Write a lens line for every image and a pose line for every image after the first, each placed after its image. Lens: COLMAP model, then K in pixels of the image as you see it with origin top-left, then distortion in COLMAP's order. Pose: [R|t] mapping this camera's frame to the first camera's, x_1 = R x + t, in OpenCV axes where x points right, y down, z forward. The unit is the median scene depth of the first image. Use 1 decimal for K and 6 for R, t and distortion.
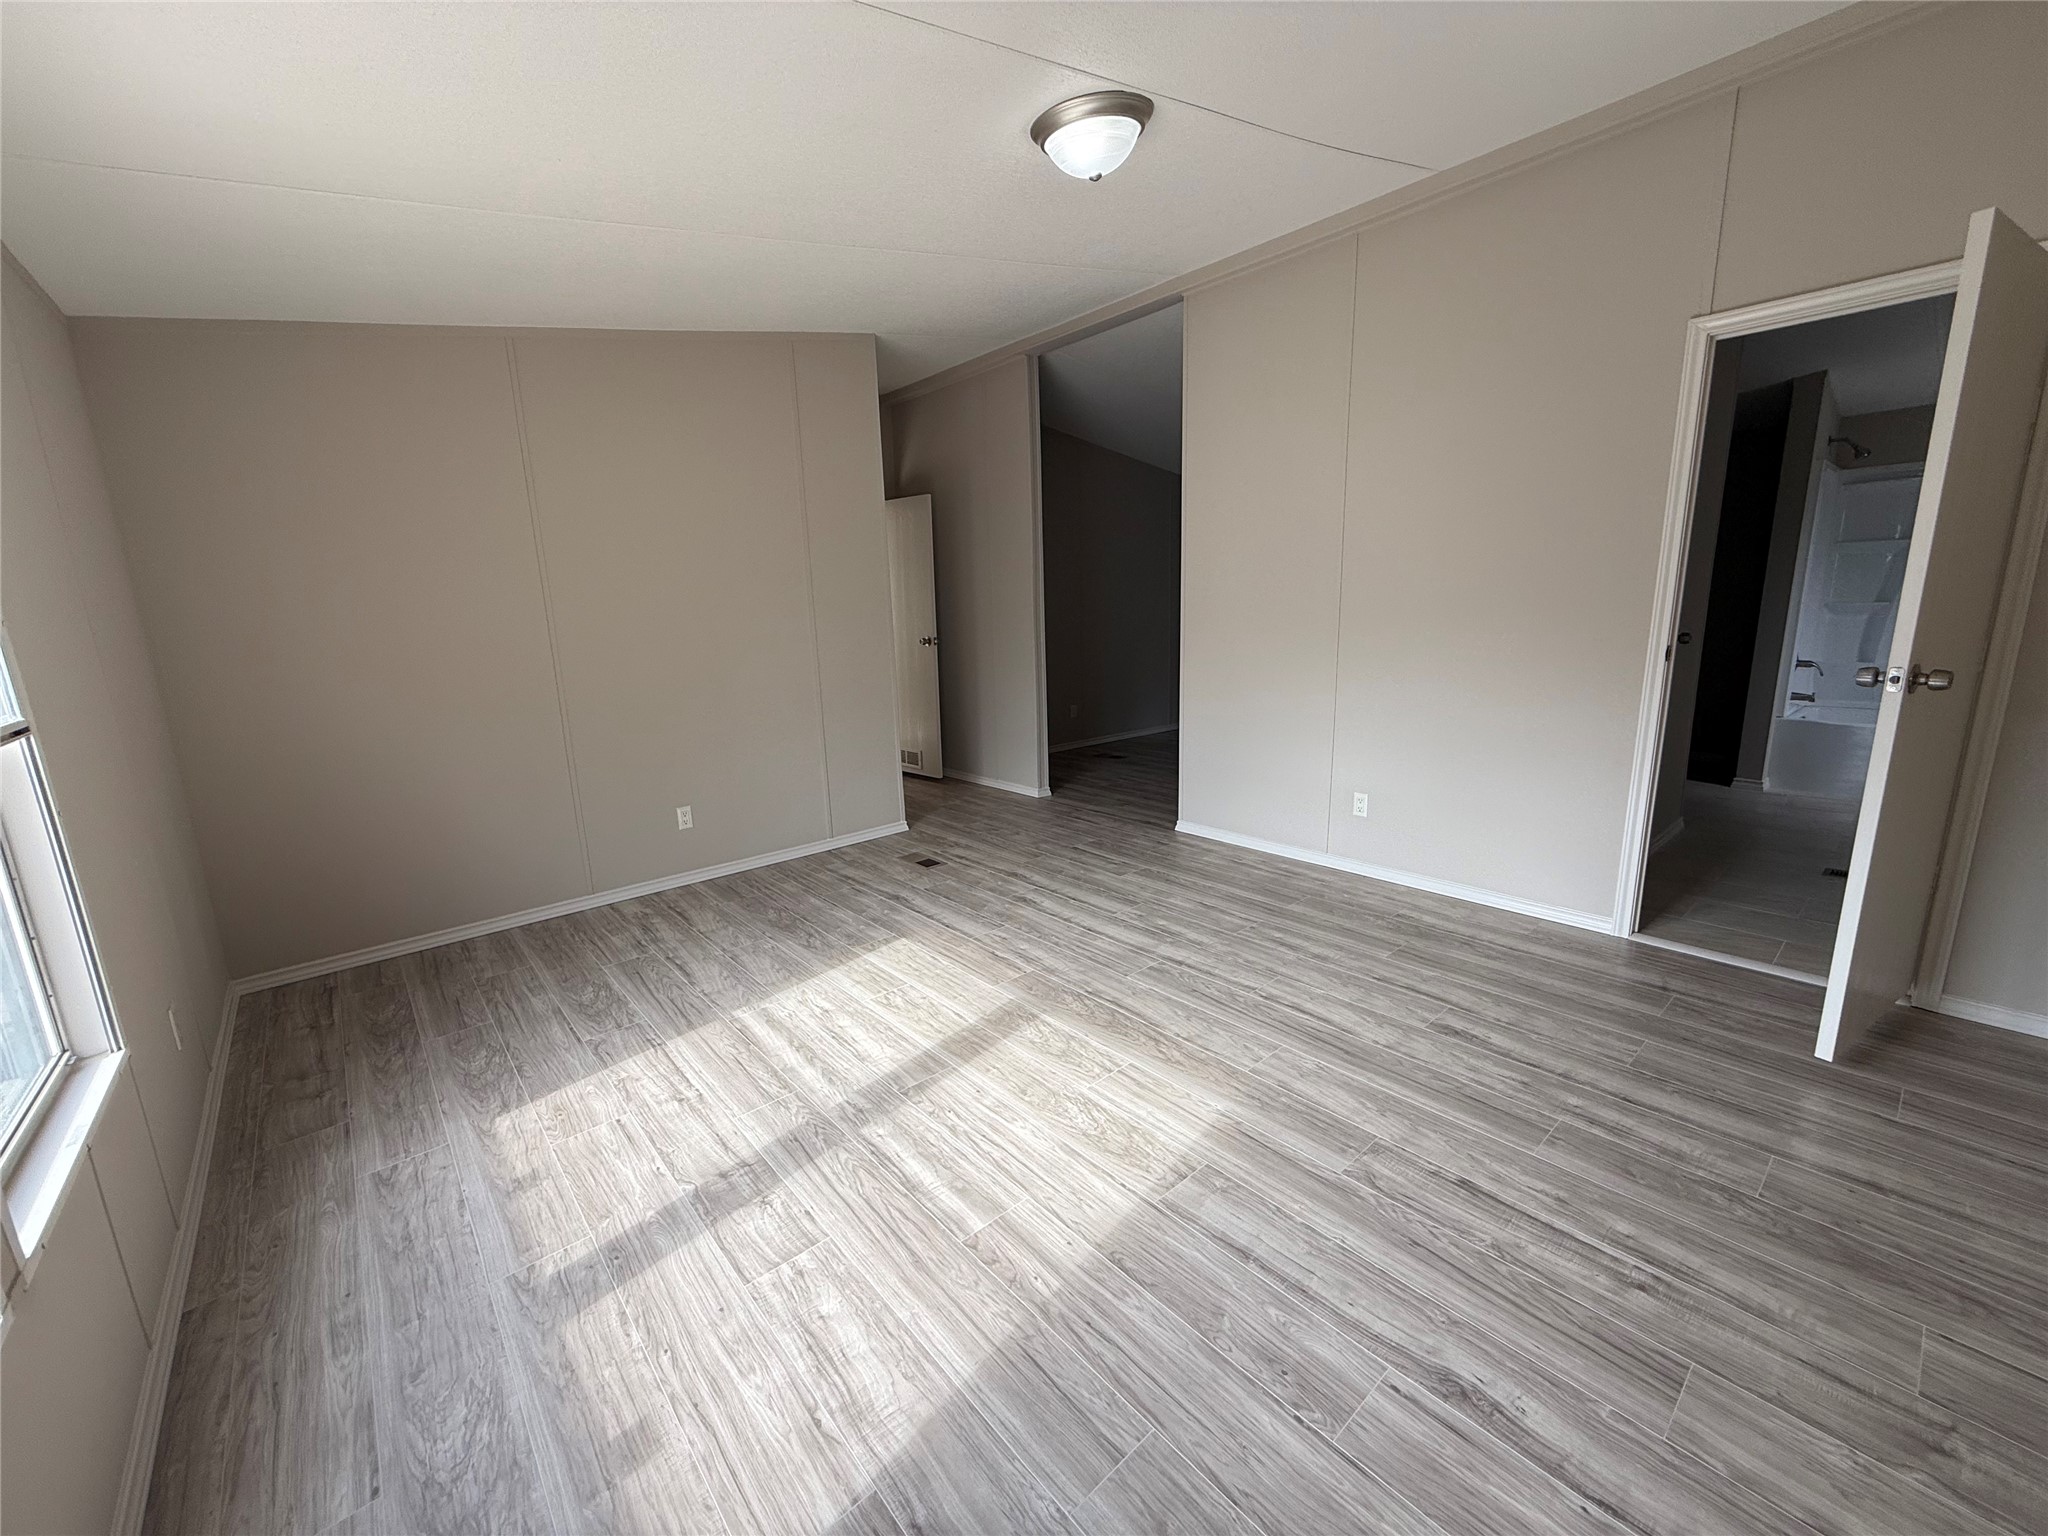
lens RADIAL K [[817.3, 0, 1016.4], [0, 817.3, 765.7], [0, 0, 1]] dist [0.005946, -0.000277]
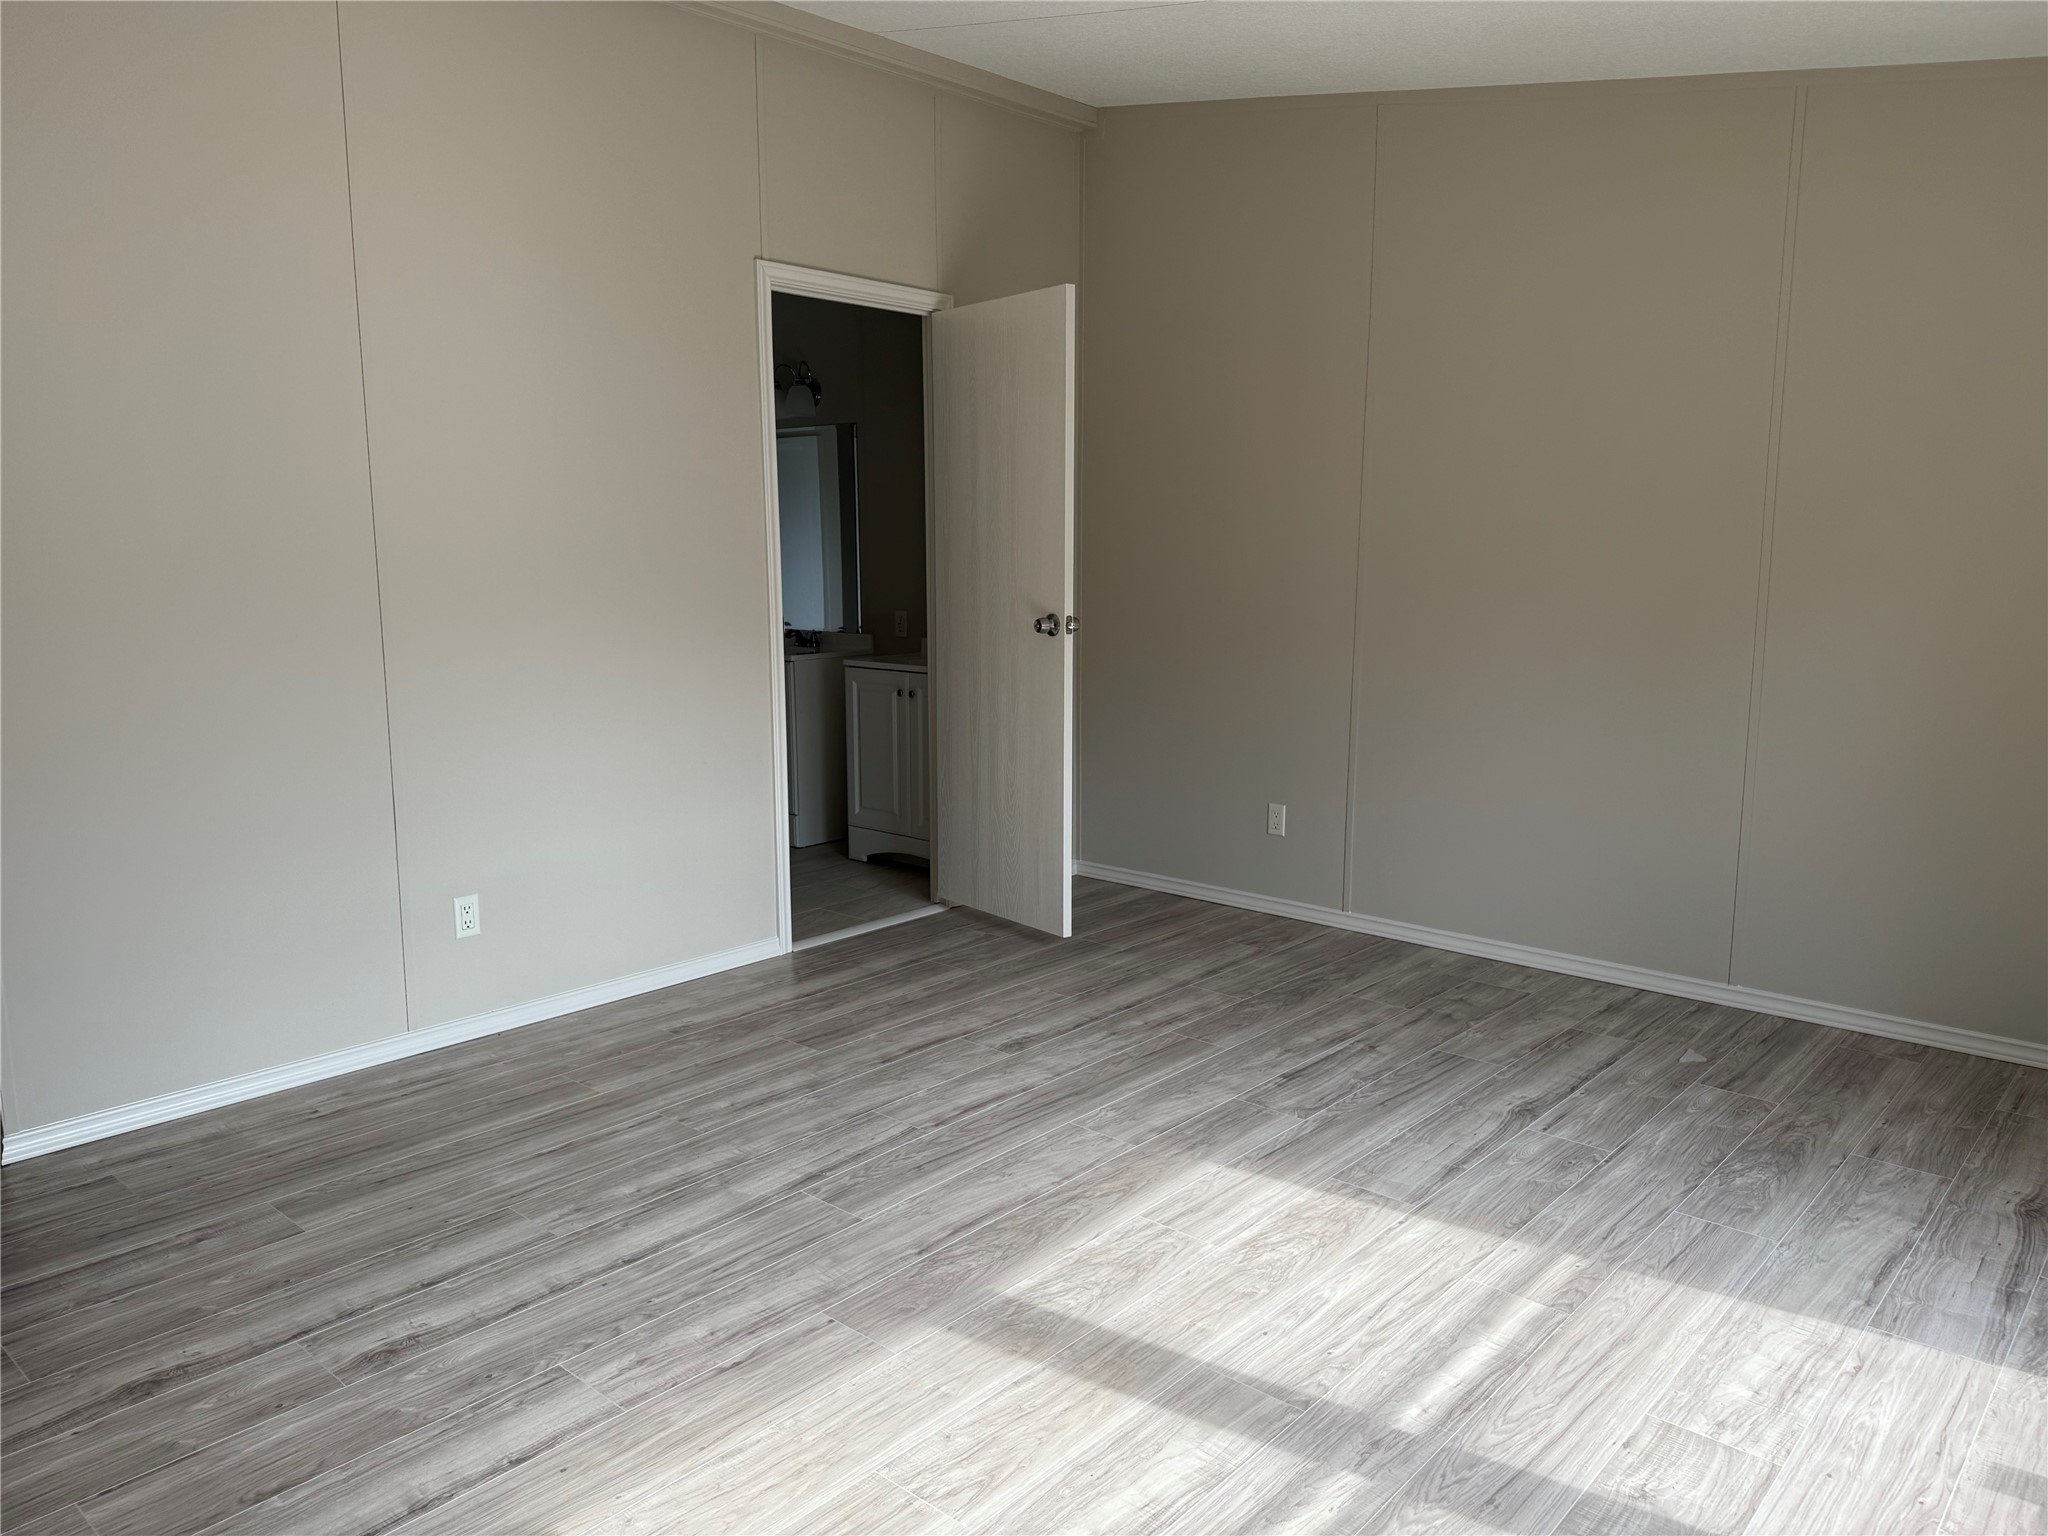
lens RADIAL K [[1442.0, 0, 1024.5], [0, 1442.0, 759.7], [0, 0, 1]] dist [0.053222, -0.060683]
pose [[-0.137018, -0.114866, 0.983886, -0.950282], [0.206338, 0.968157, 0.141765, -0.186654], [-0.968840, 0.222437, -0.108954, 1.097184]]
